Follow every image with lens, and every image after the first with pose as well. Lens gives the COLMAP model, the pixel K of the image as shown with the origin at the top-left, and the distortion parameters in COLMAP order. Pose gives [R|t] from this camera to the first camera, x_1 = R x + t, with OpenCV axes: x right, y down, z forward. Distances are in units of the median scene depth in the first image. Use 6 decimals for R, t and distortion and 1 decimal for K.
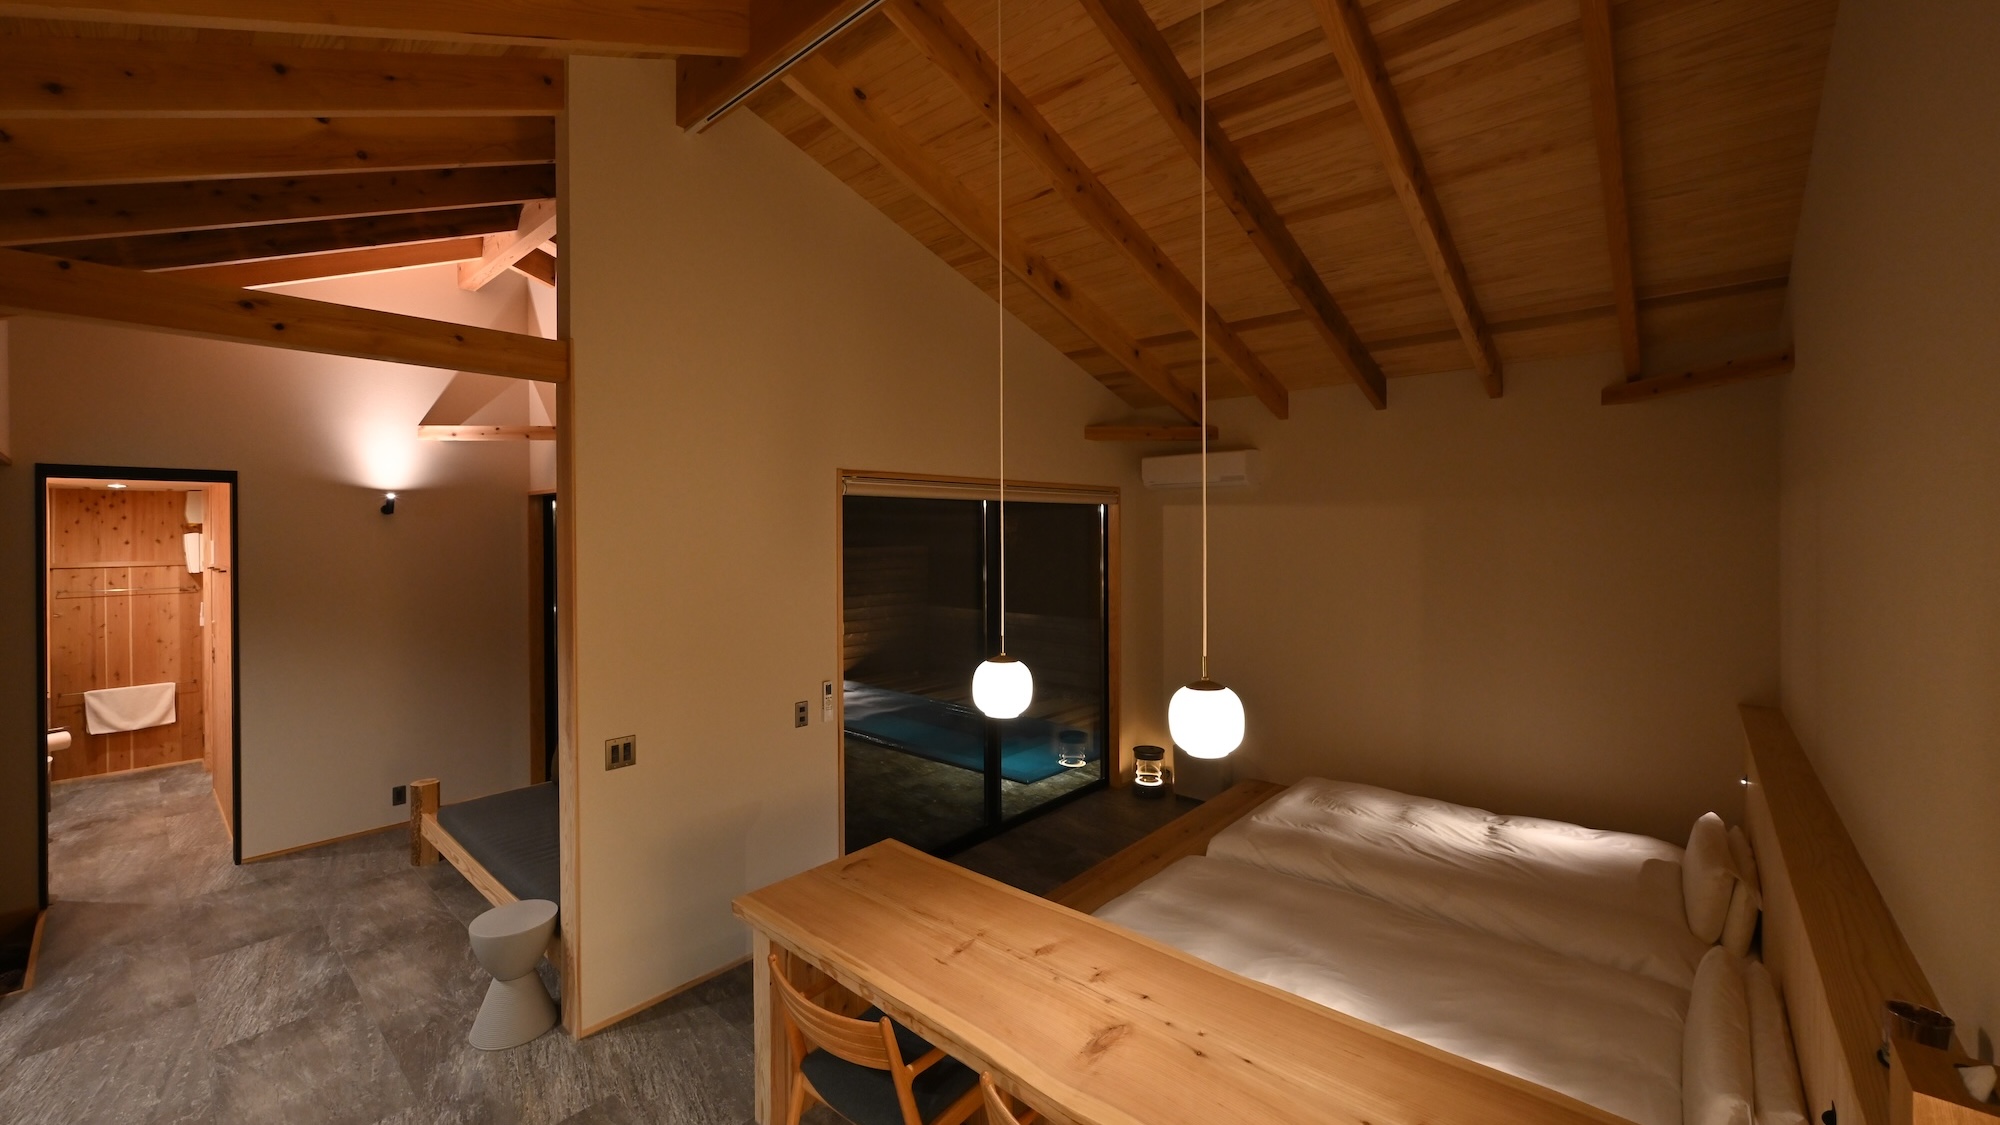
lens RADIAL K [[787.3, 0, 996.2], [0, 787.3, 560.1], [0, 0, 1]] dist [-0.003385, 0.000137]
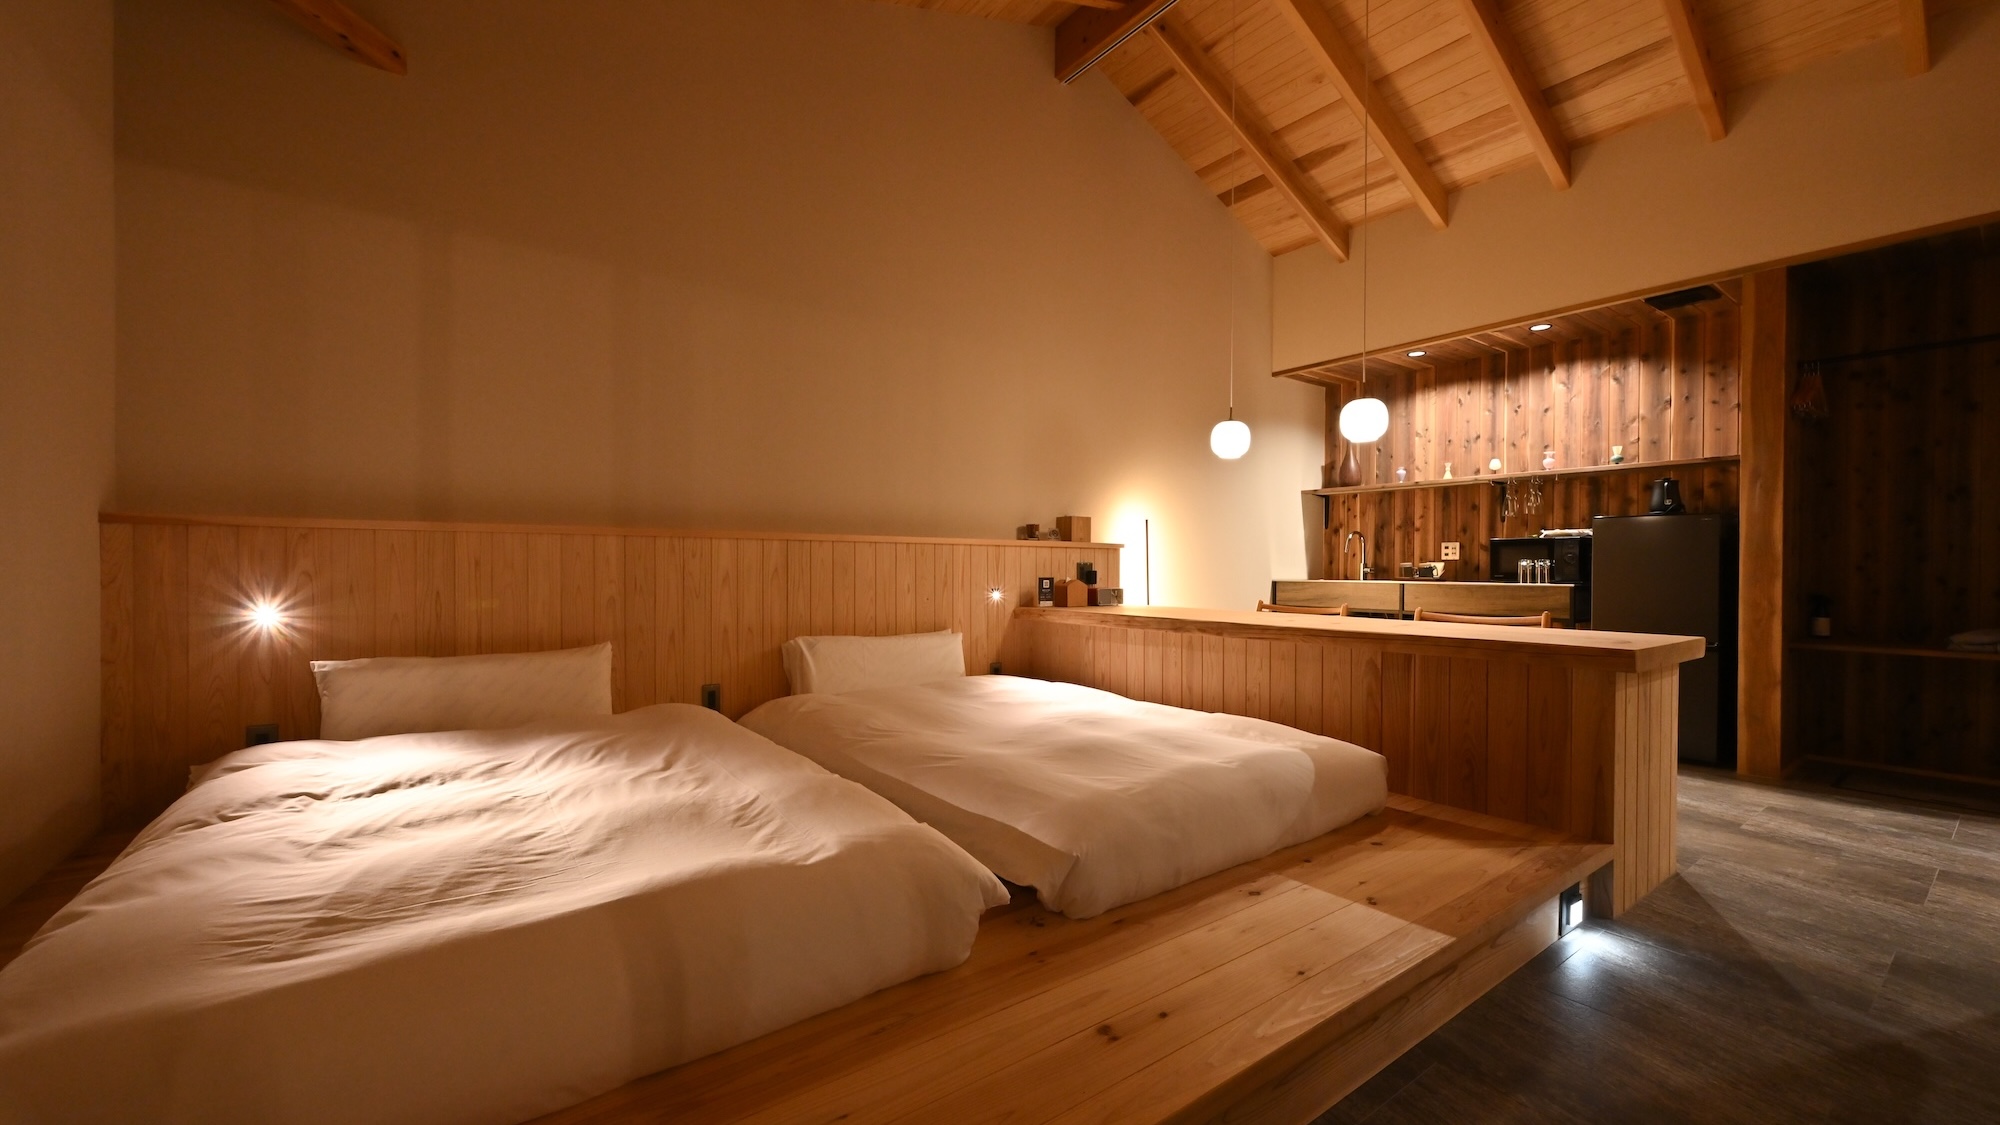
lens RADIAL K [[787.3, 0, 1008.1], [0, 787.3, 567.1], [0, 0, 1]] dist [-0.003385, 0.000137]
pose [[-0.981796, 0.003805, 0.189902, 0.233502], [0.010501, 0.999358, 0.034265, 0.244387], [-0.189650, 0.035636, -0.981205, 1.648414]]
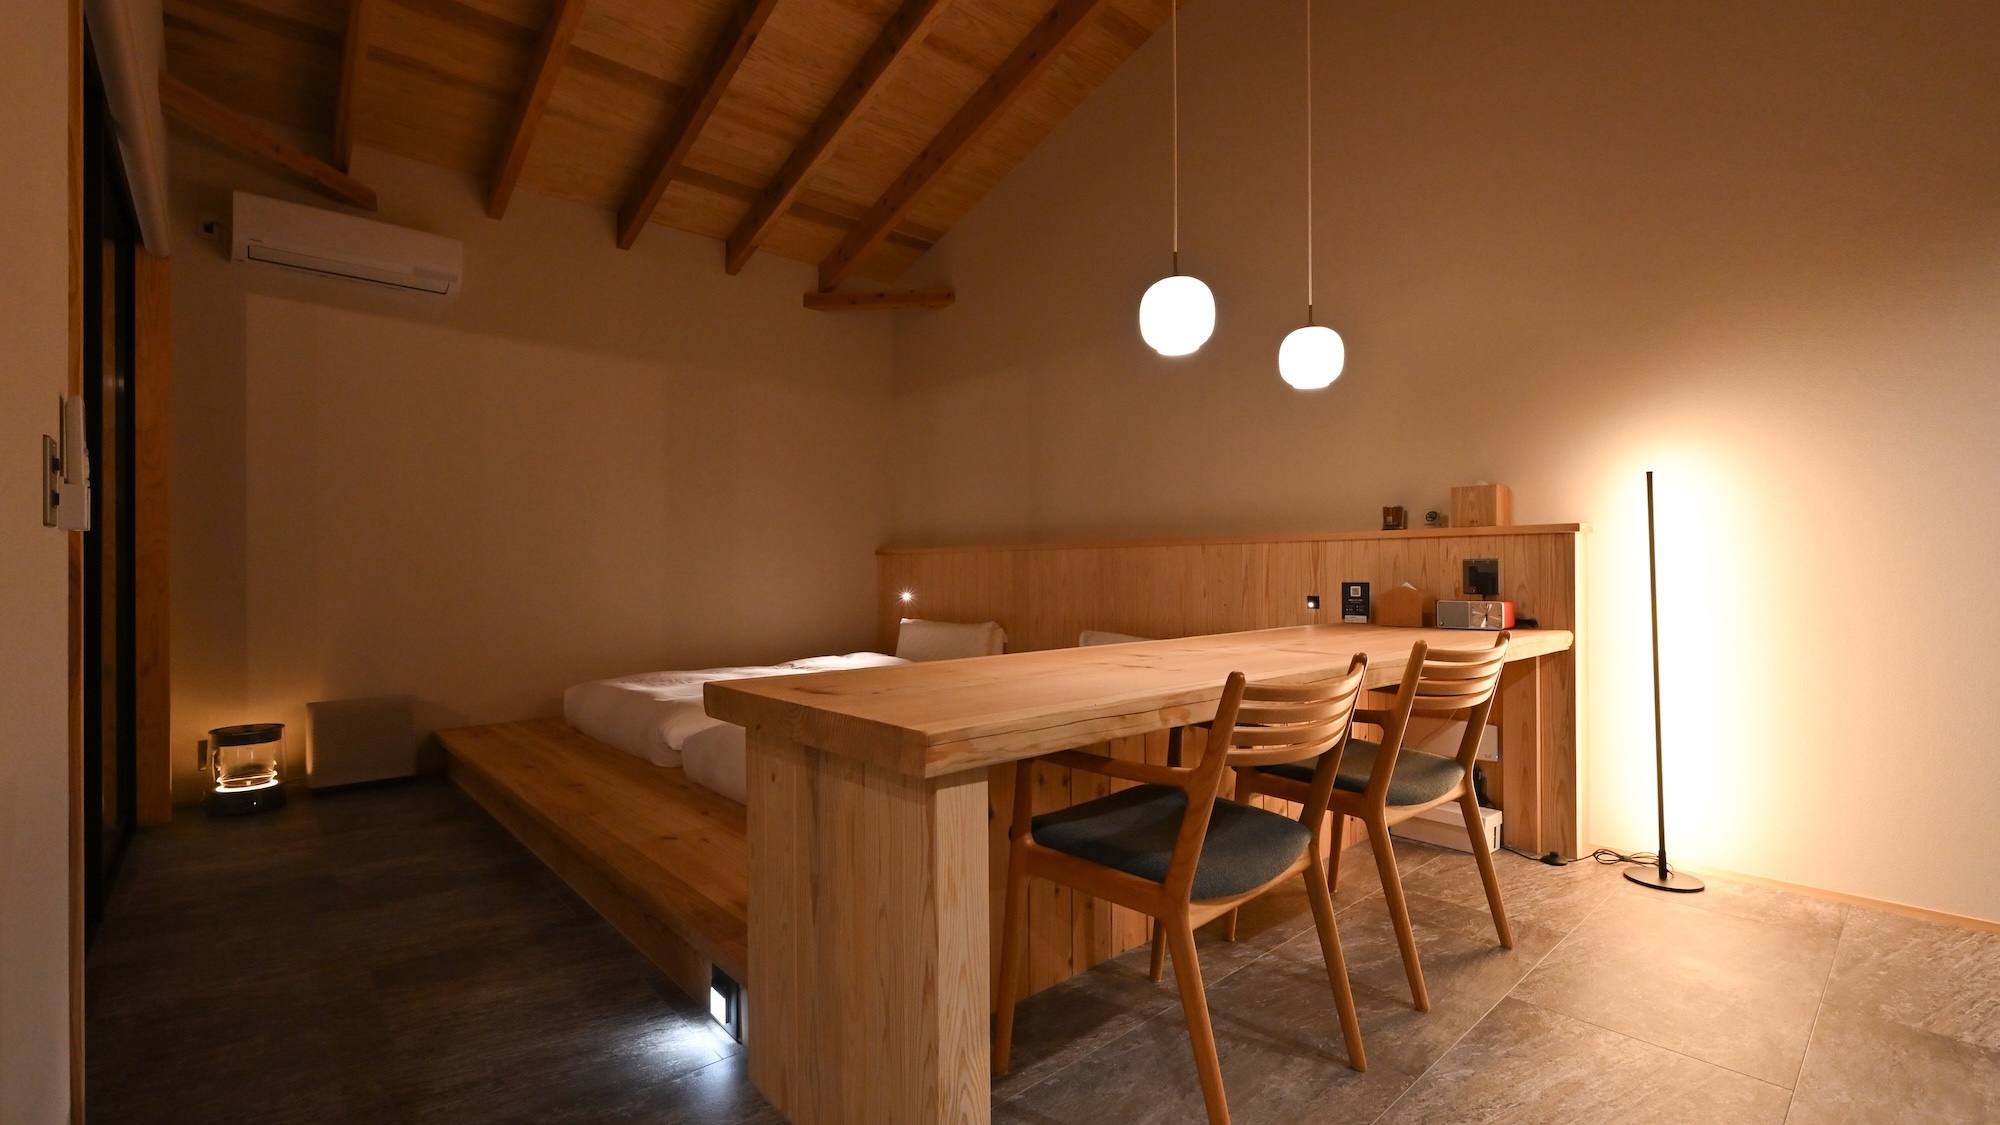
lens RADIAL K [[838.1, 0, 986.9], [0, 838.1, 580.6], [0, 0, 1]] dist [-0.004313, -0.000784]
pose [[0.102102, -0.009815, 0.994726, -0.580841], [0.046497, 0.998906, 0.005084, 0.277041], [-0.993687, 0.045732, 0.102447, 0.746387]]
